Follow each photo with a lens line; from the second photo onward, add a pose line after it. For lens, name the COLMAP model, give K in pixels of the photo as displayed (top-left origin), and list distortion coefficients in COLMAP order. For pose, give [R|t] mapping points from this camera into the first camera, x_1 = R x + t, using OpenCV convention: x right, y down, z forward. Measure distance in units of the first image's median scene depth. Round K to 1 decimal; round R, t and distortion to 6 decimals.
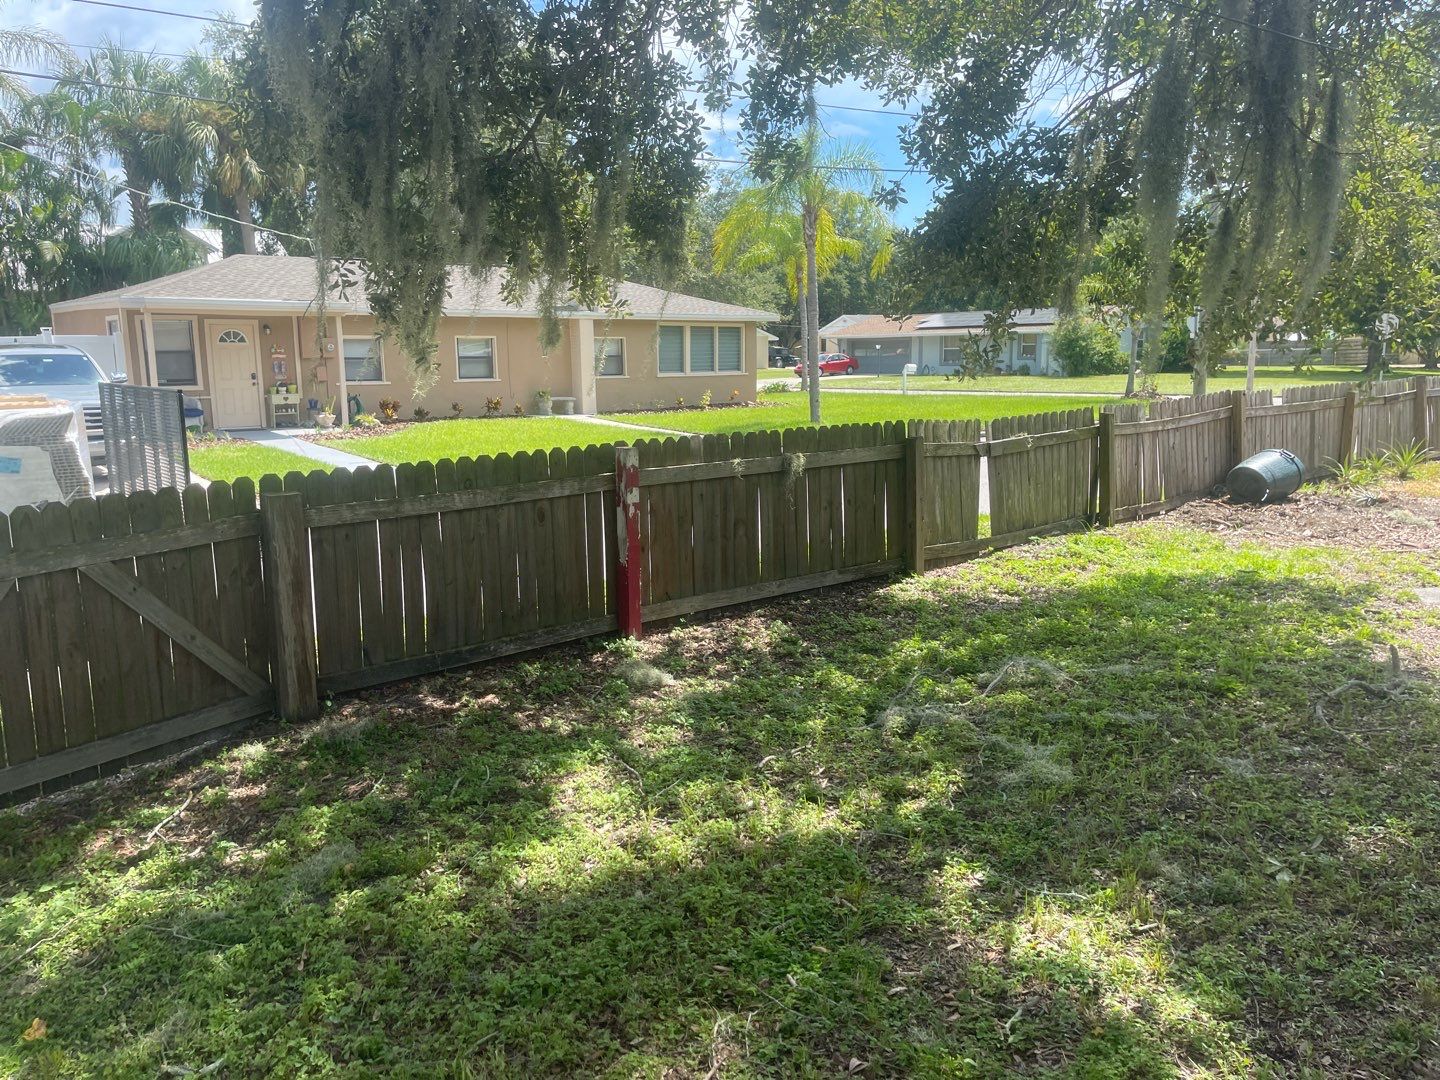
lens RADIAL K [[1101.1, 0, 715.3], [0, 1101.1, 540.3], [0, 0, 1]] dist [0.065872, -0.080023]
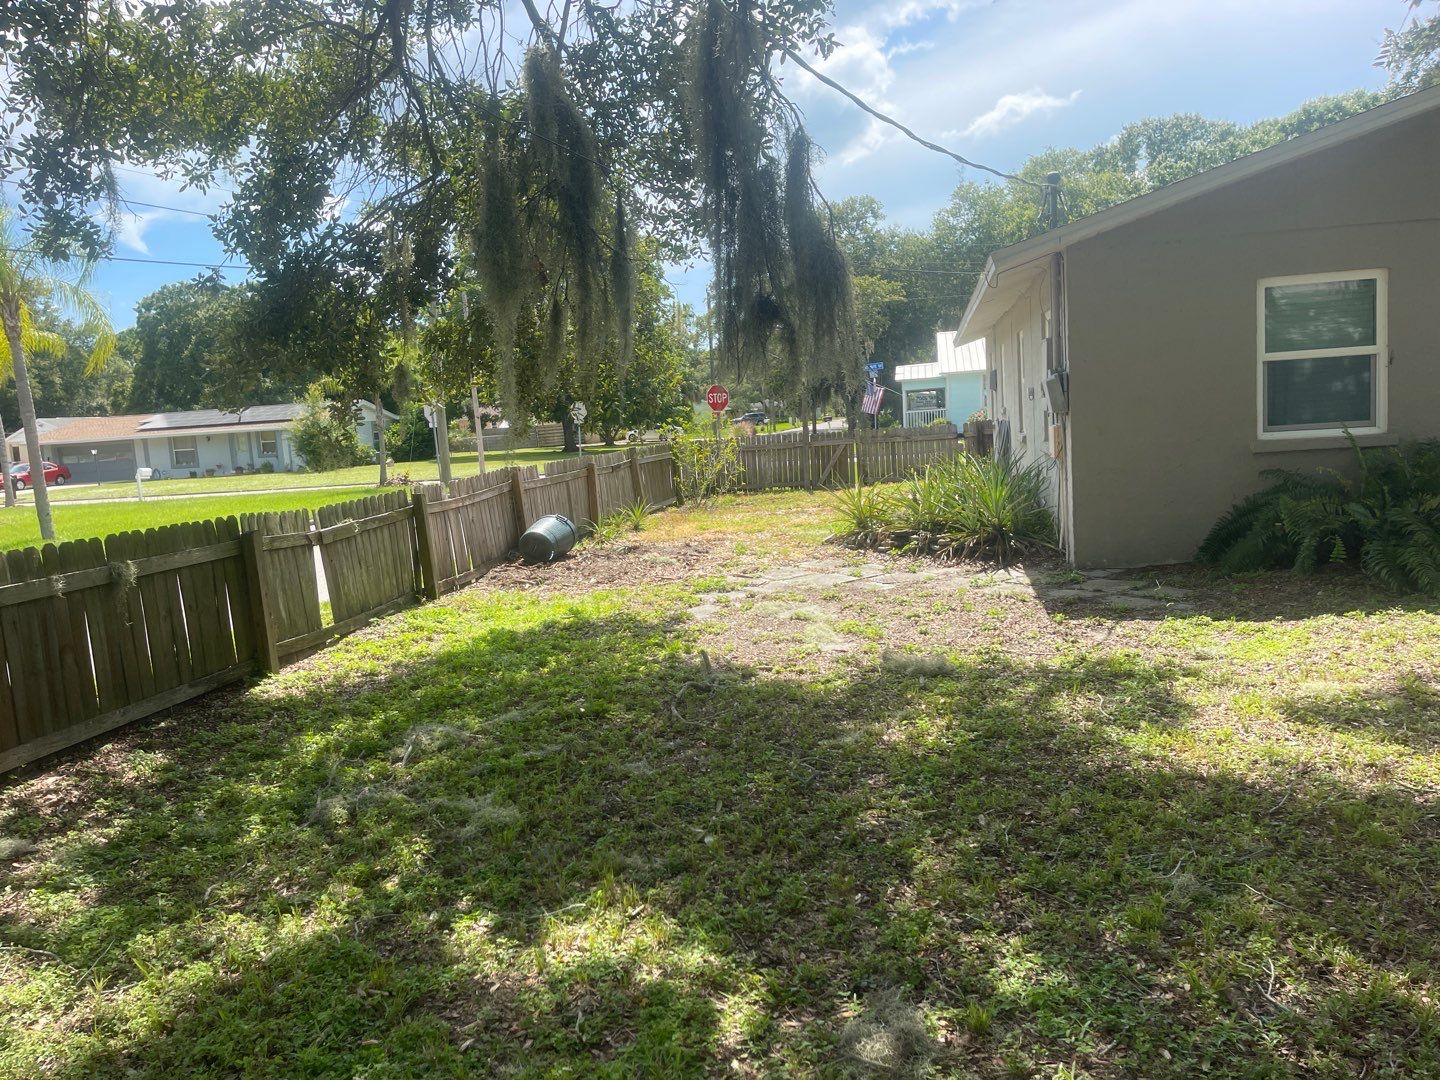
lens RADIAL K [[1101.1, 0, 714.7], [0, 1101.1, 551.2], [0, 0, 1]] dist [0.065872, -0.080023]
pose [[0.772323, -0.115042, 0.624726, -0.130826], [0.162850, 0.986455, -0.019672, 0.009048], [-0.614001, 0.116930, 0.780596, 0.006853]]
